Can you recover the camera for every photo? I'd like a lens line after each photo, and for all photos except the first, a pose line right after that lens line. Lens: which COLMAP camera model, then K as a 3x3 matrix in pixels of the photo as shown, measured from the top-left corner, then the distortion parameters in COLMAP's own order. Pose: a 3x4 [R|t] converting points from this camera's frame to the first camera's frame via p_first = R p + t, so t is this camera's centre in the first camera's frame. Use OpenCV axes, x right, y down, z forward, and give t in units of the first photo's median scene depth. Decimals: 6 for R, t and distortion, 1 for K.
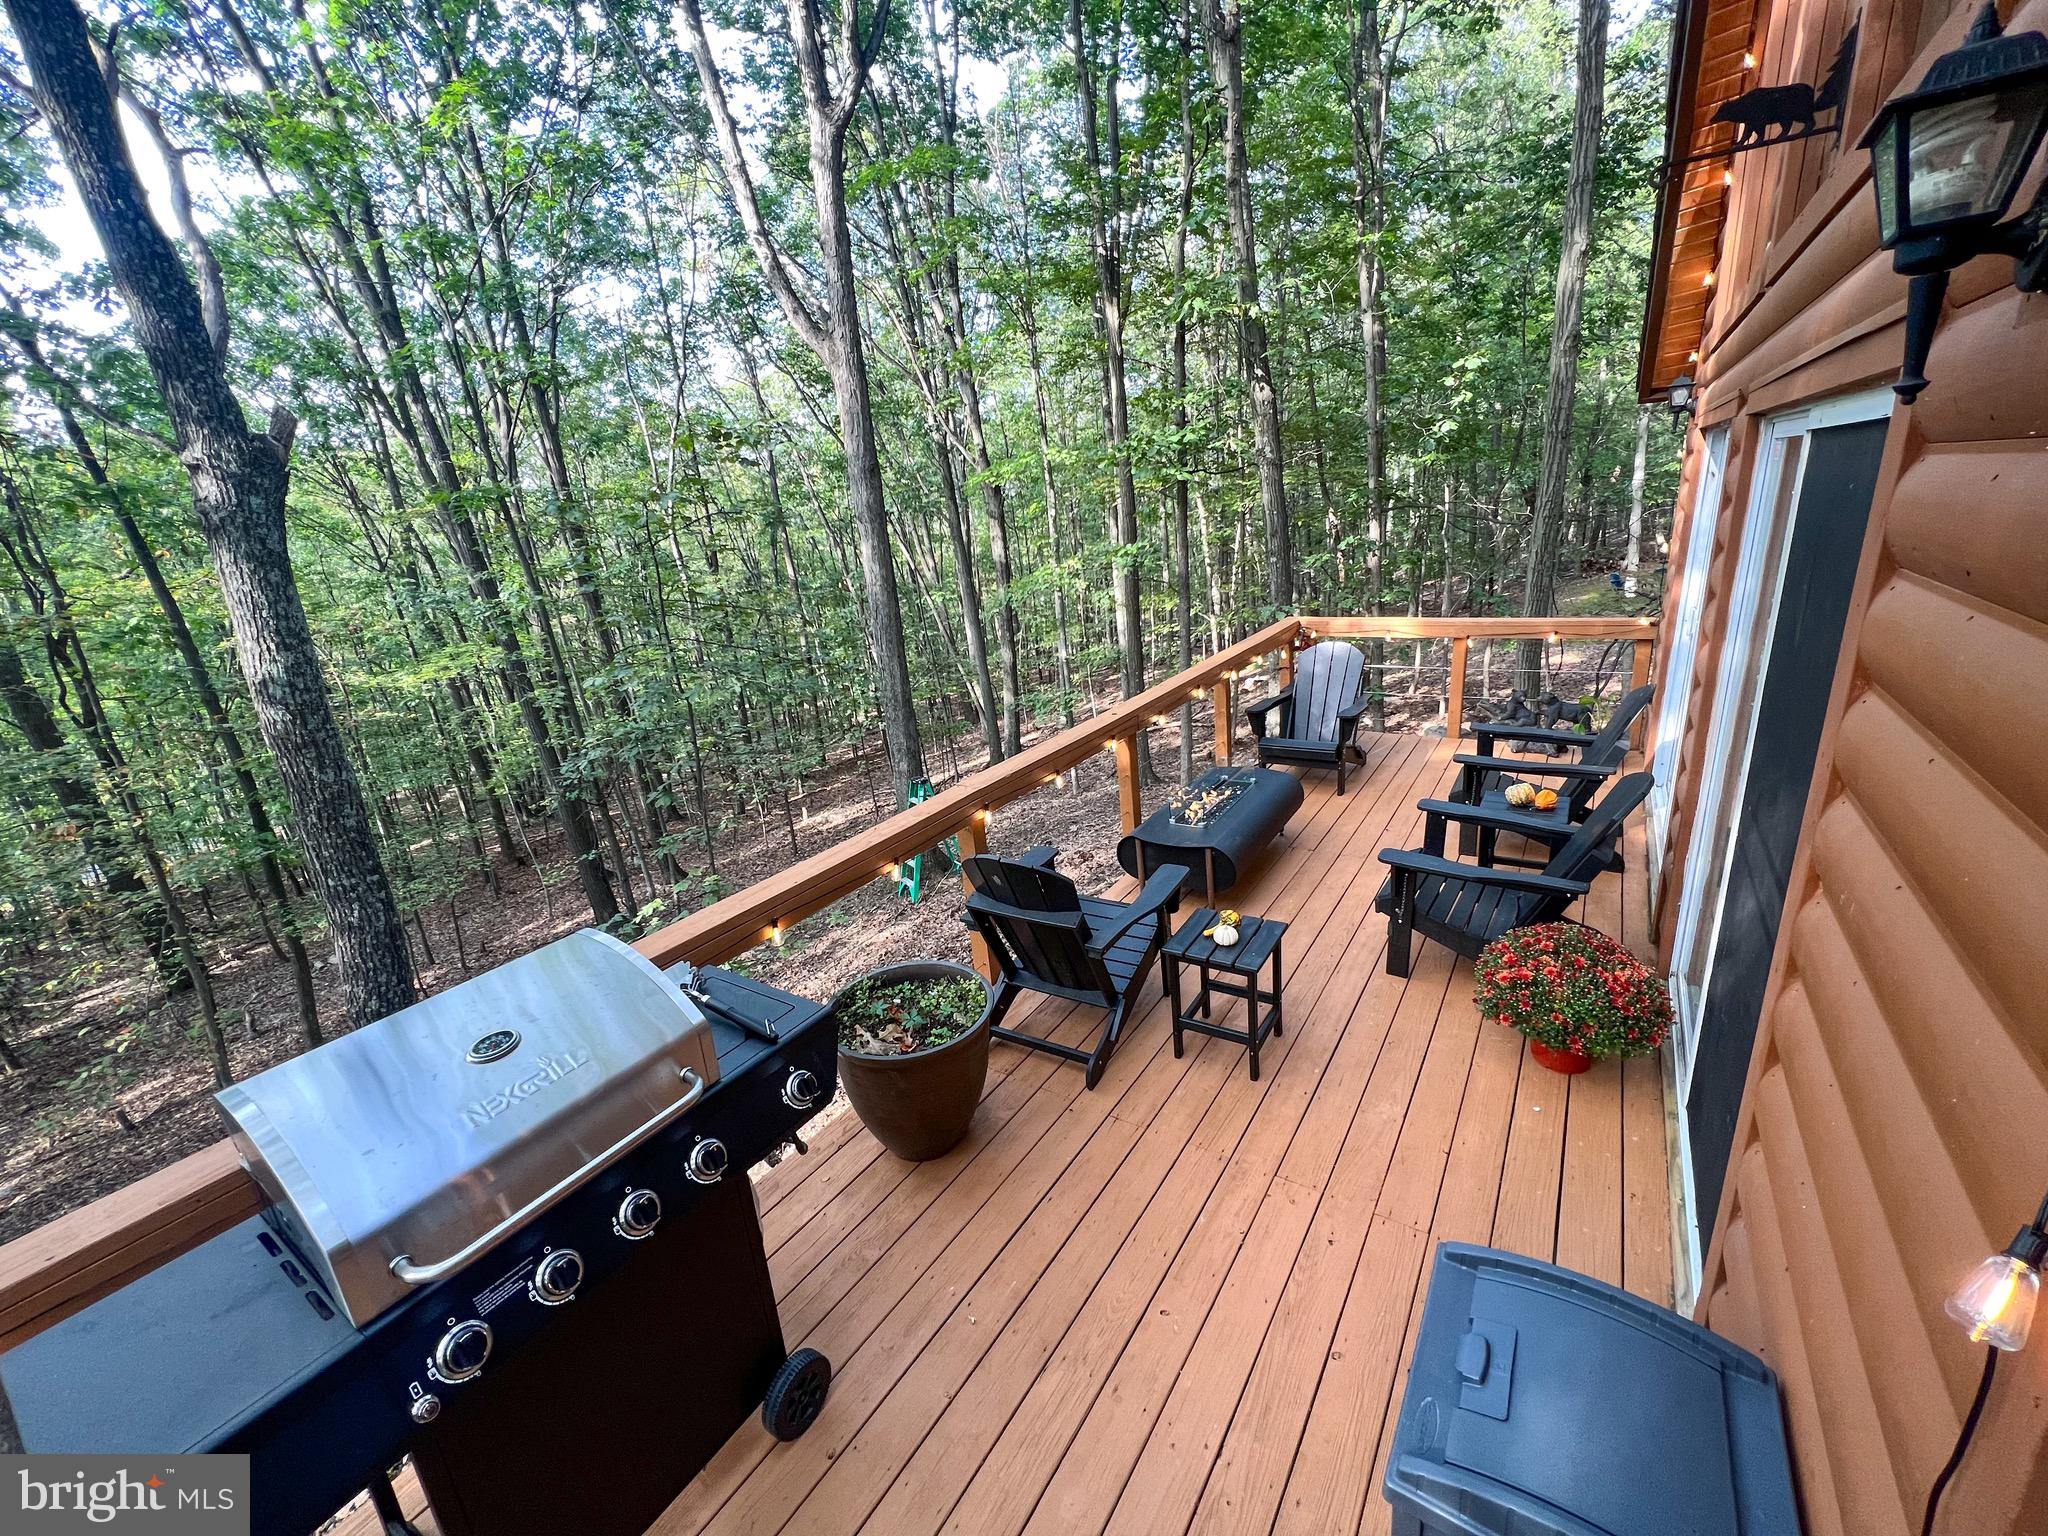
lens RADIAL K [[812.5, 0, 1024.0], [0, 812.5, 768.0], [0, 0, 1]] dist [-0.001221, -0.000689]
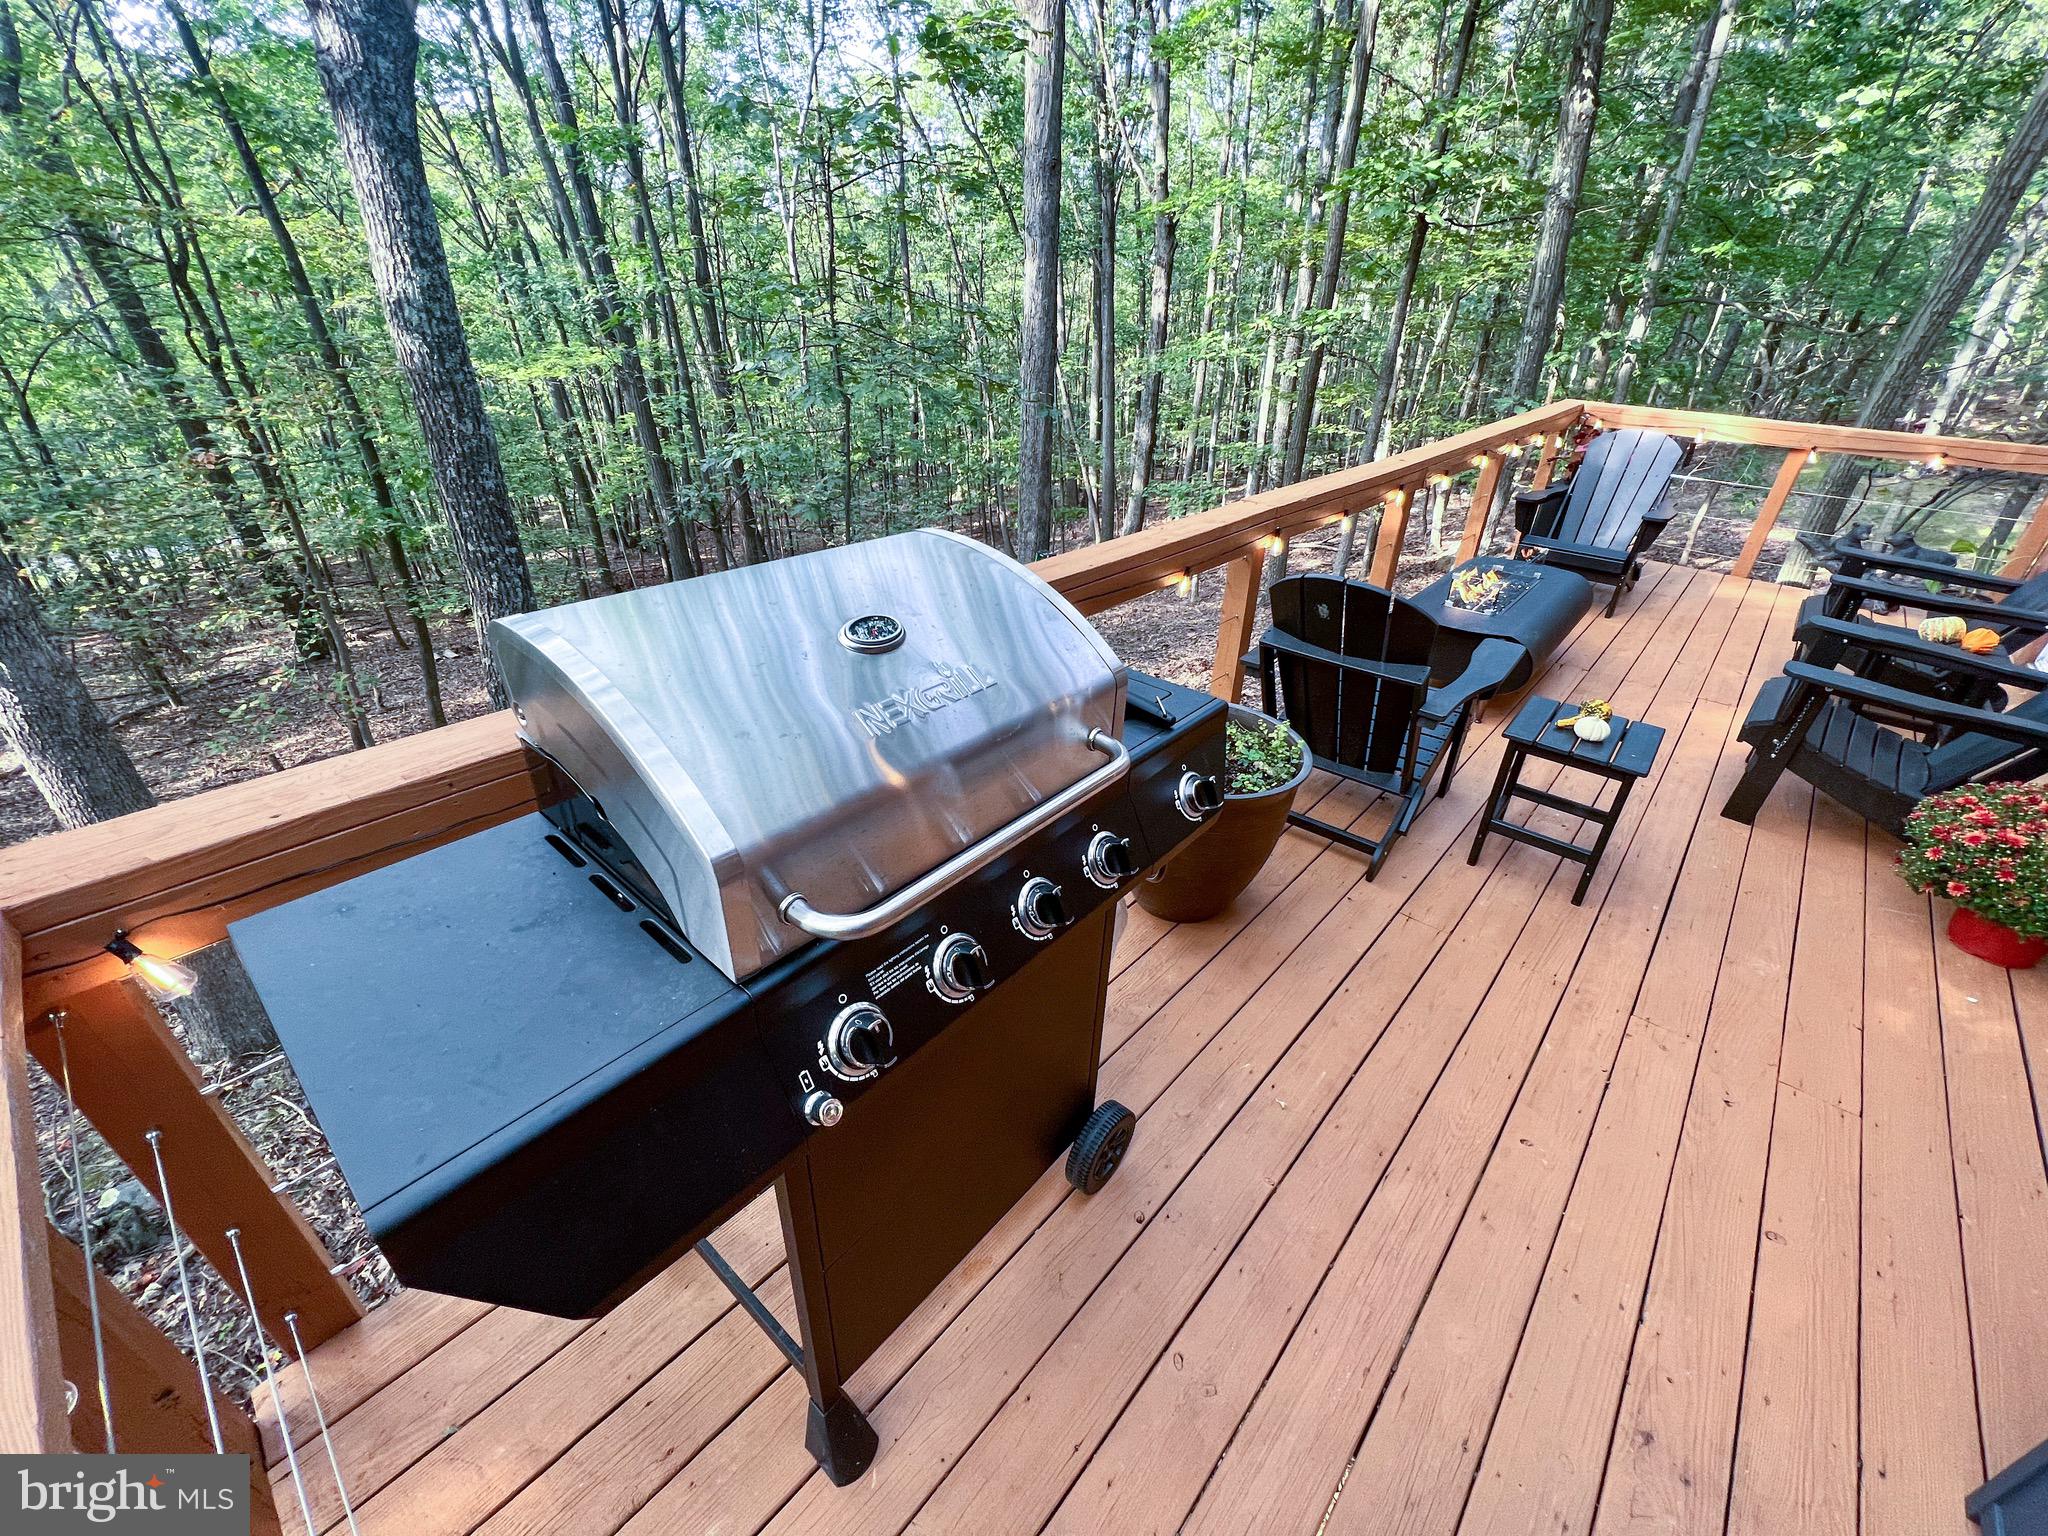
lens RADIAL K [[814.7, 0, 1024.0], [0, 814.7, 768.0], [0, 0, 1]] dist [-0.005131, 0.000687]
pose [[0.984087, 0.167037, -0.060590, -0.128850], [-0.148431, 0.960240, 0.236447, 0.074320], [0.097676, -0.223691, 0.969753, 0.094578]]
